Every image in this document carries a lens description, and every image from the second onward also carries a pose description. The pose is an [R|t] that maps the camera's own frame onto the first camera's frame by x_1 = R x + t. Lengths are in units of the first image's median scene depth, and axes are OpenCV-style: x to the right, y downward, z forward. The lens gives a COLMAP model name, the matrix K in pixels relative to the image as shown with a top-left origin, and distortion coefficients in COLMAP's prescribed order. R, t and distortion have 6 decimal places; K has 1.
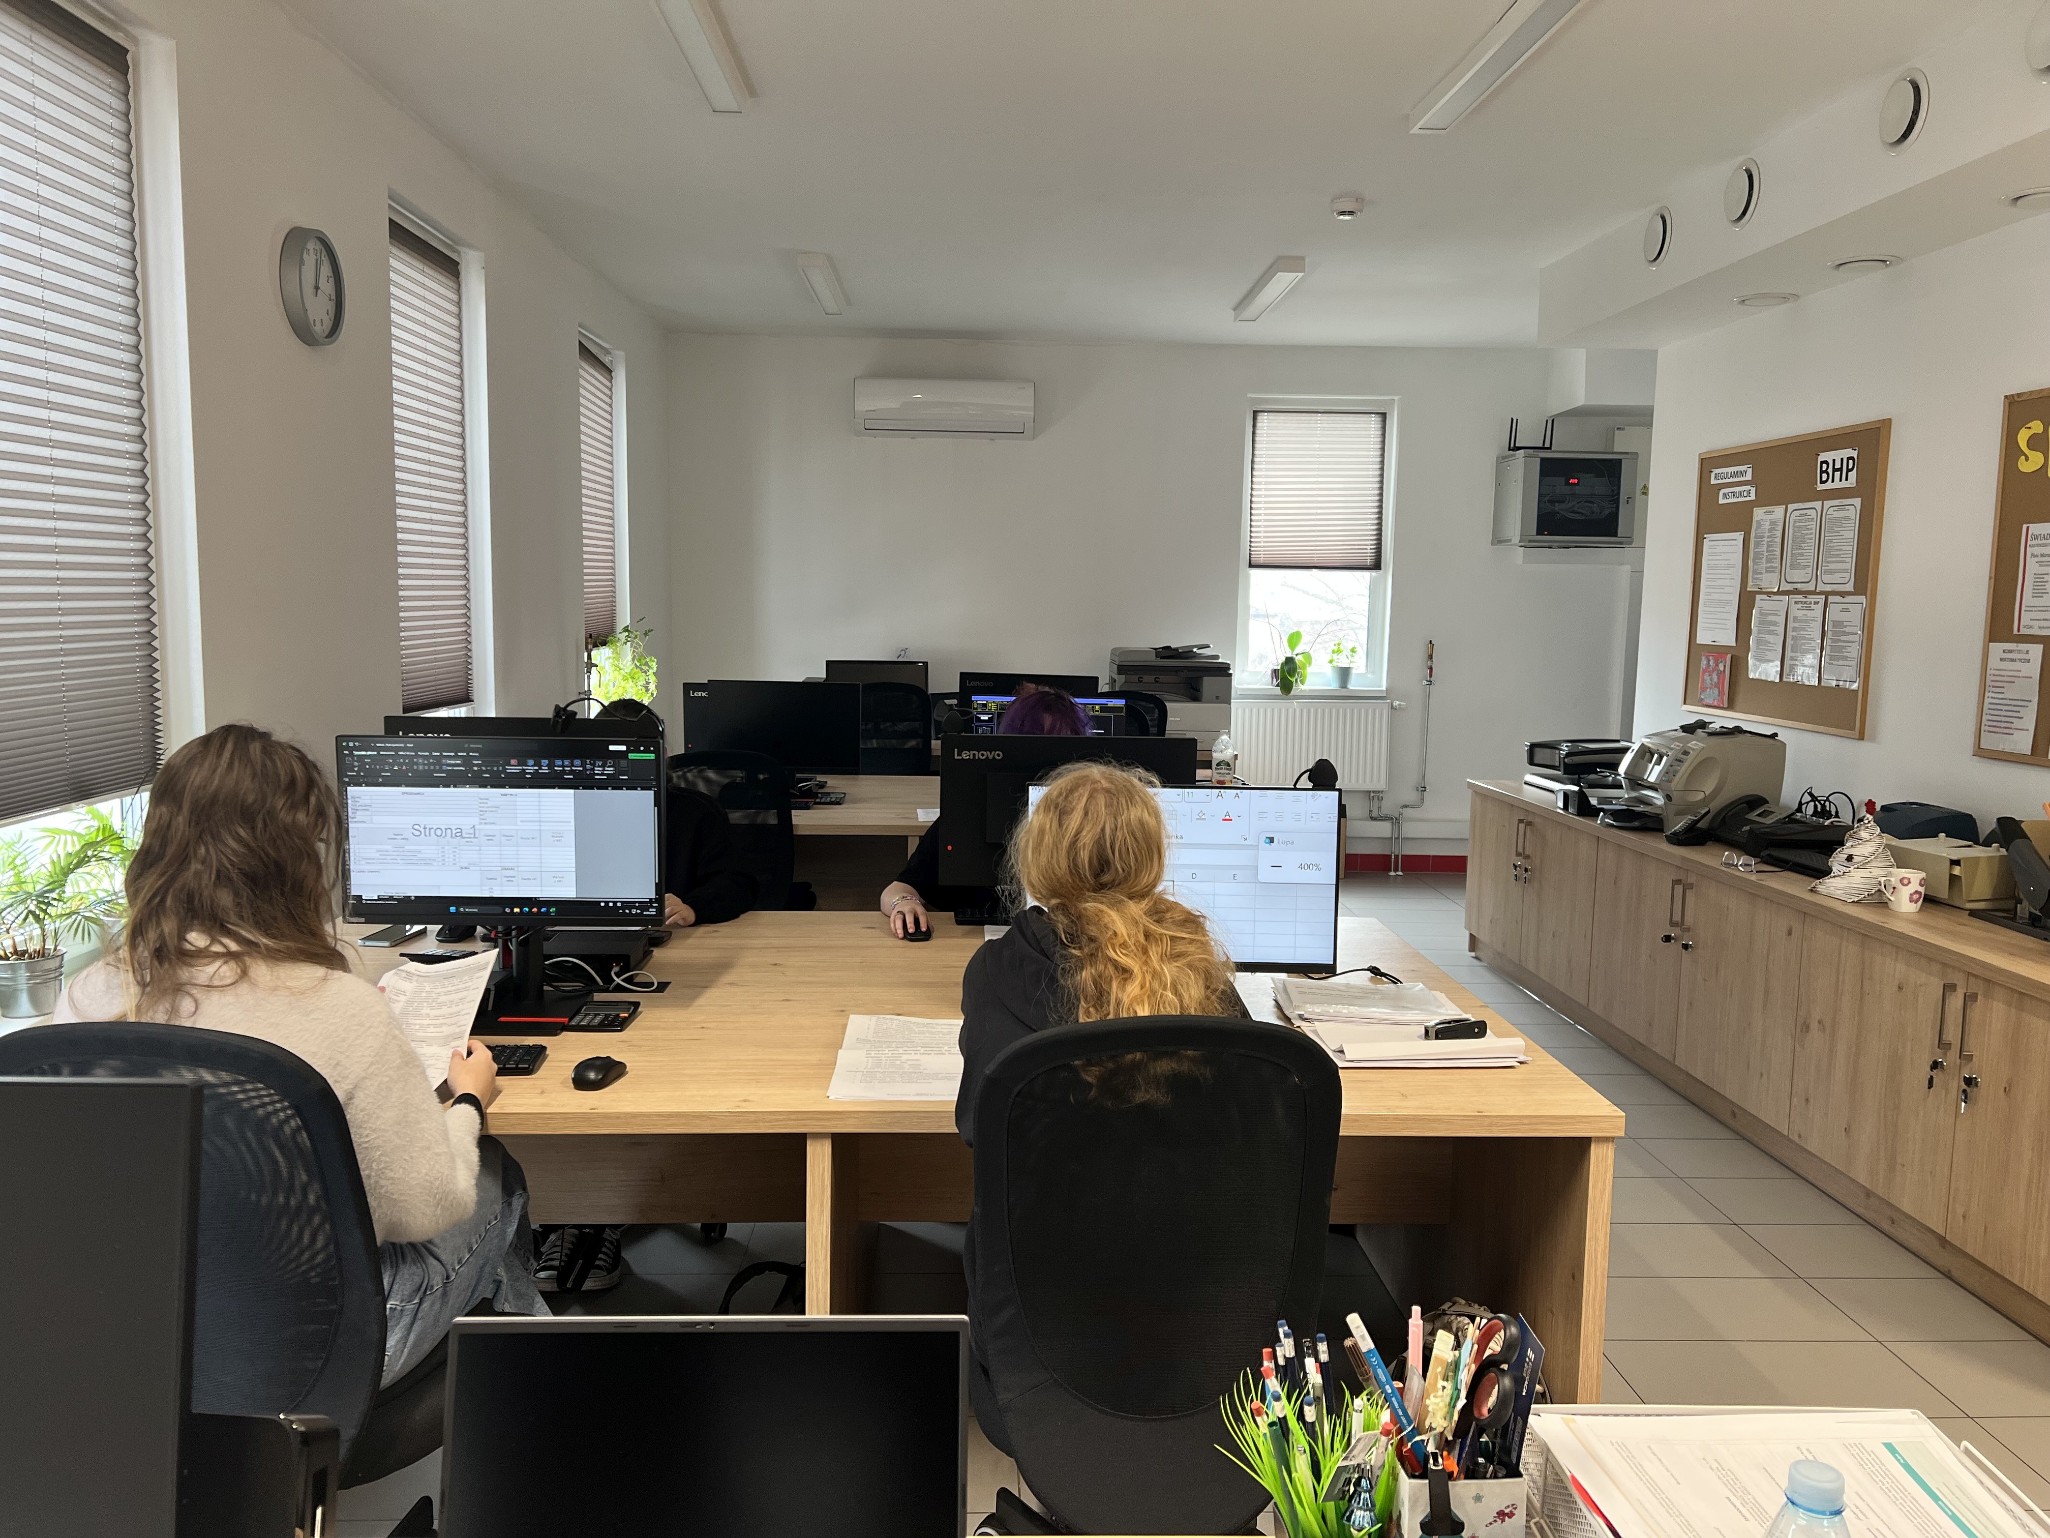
lens RADIAL K [[1539.9, 0, 1014.1], [0, 1539.9, 775.7], [0, 0, 1]] dist [0.033217, -0.037889]
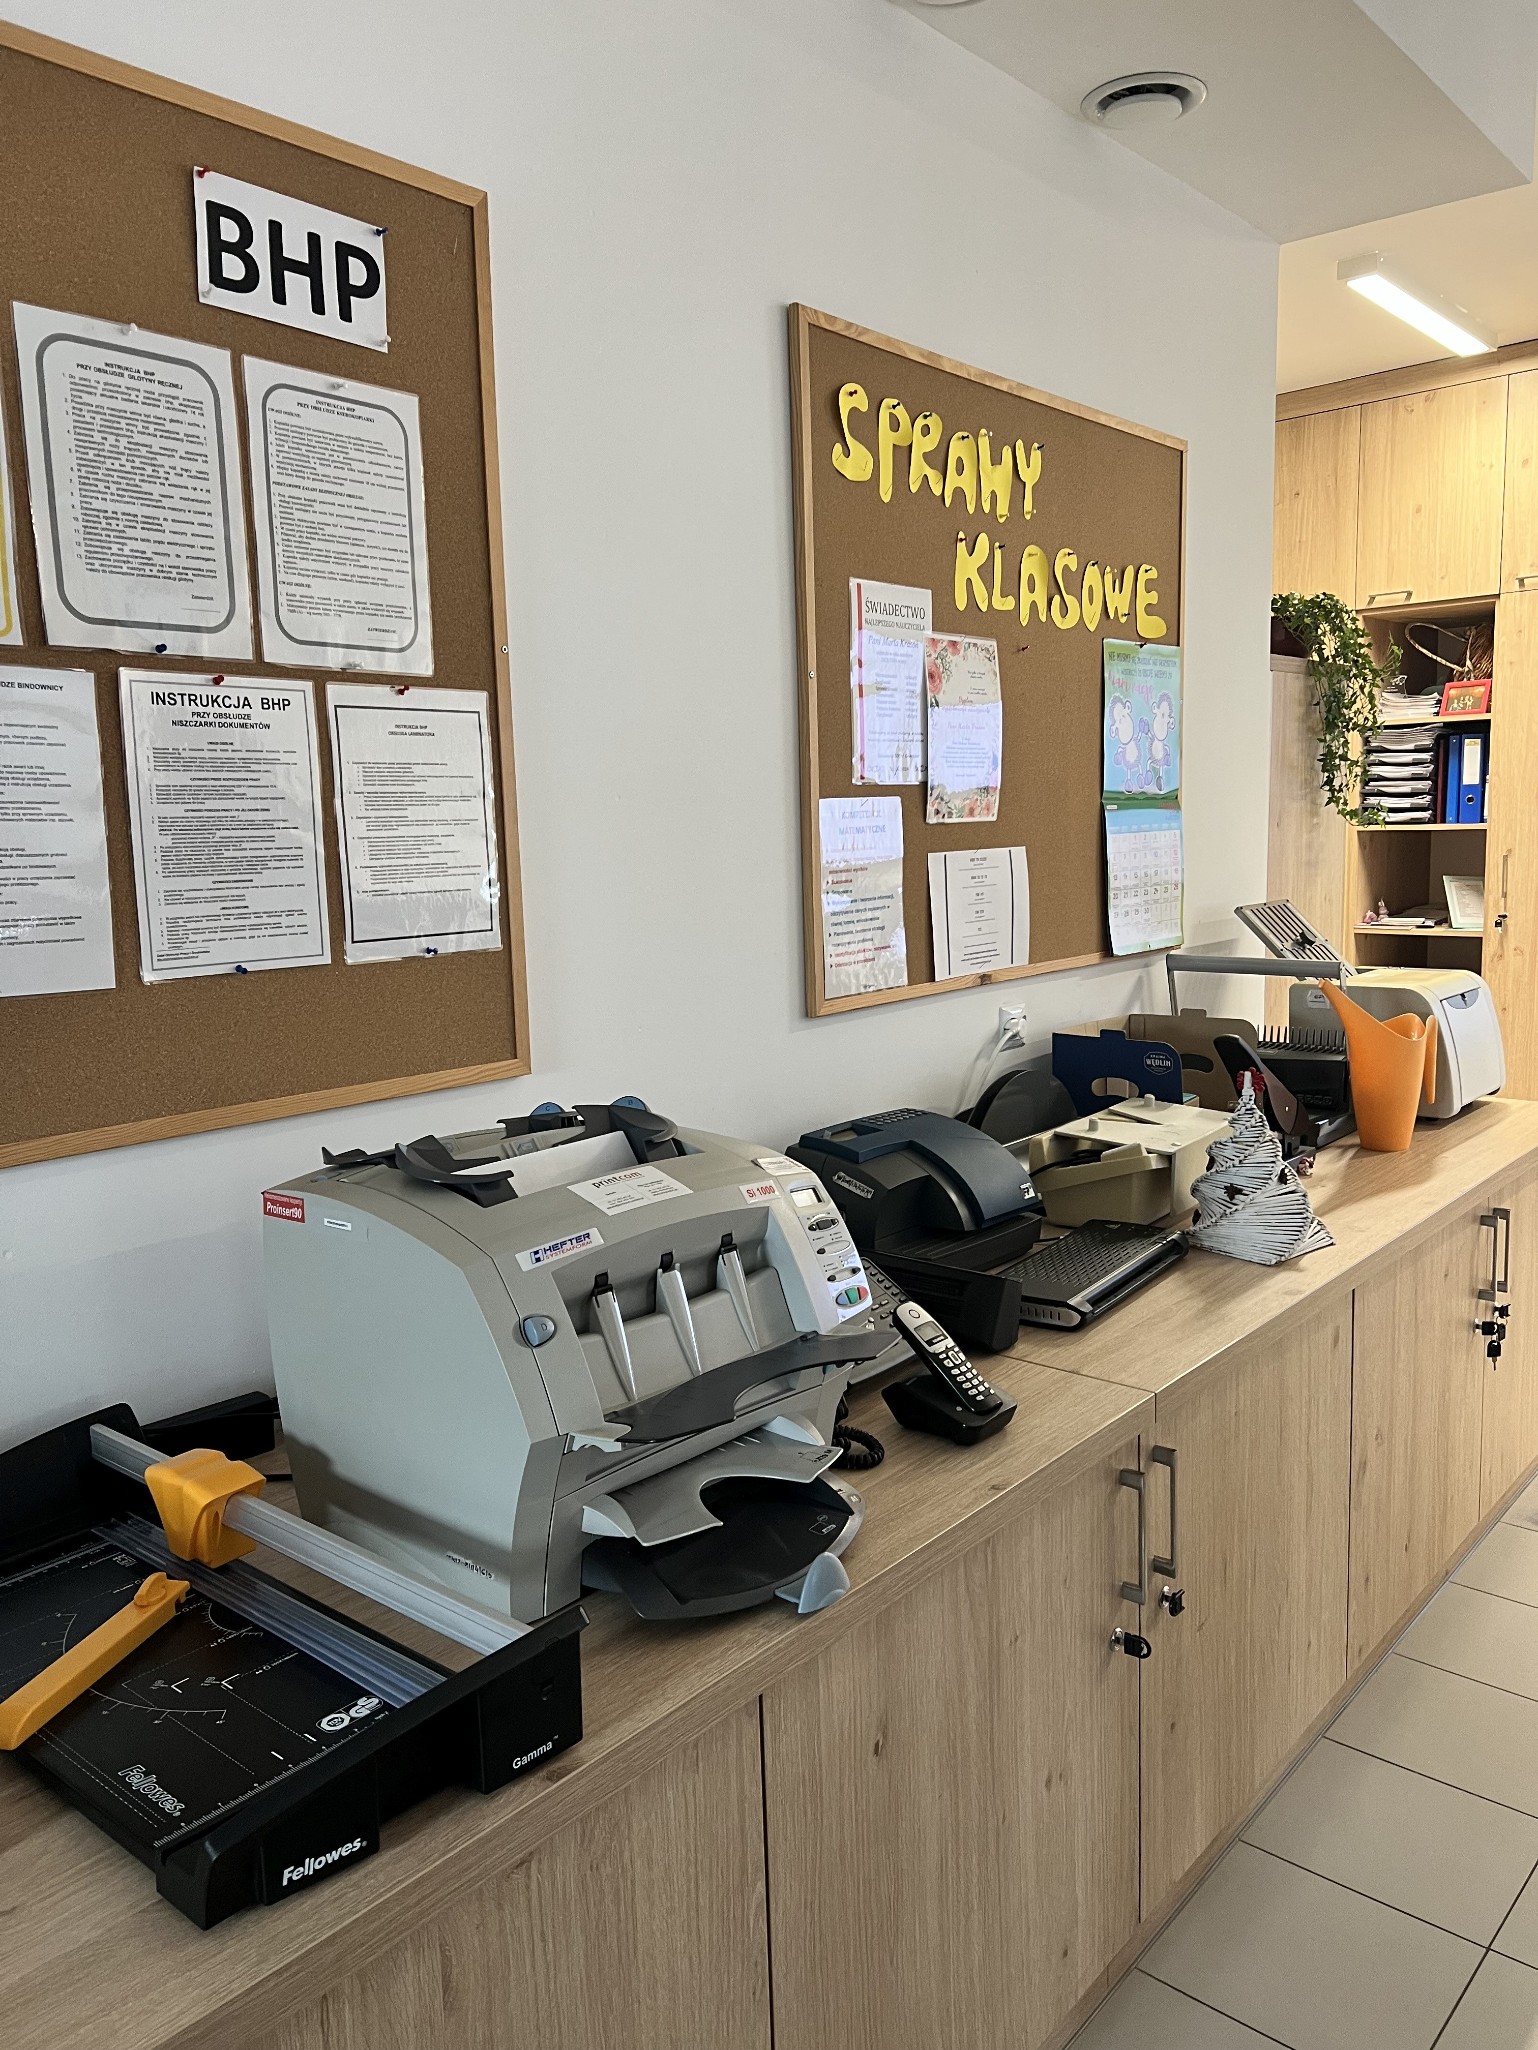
lens RADIAL K [[1539.9, 0, 775.2], [0, 1539.9, 1035.3], [0, 0, 1]] dist [0.033217, -0.037889]
pose [[-0.732178, -0.091385, 0.674955, 0.233299], [0.094781, 0.967647, 0.233830, -0.109654], [-0.674486, 0.235178, -0.699828, 1.156058]]
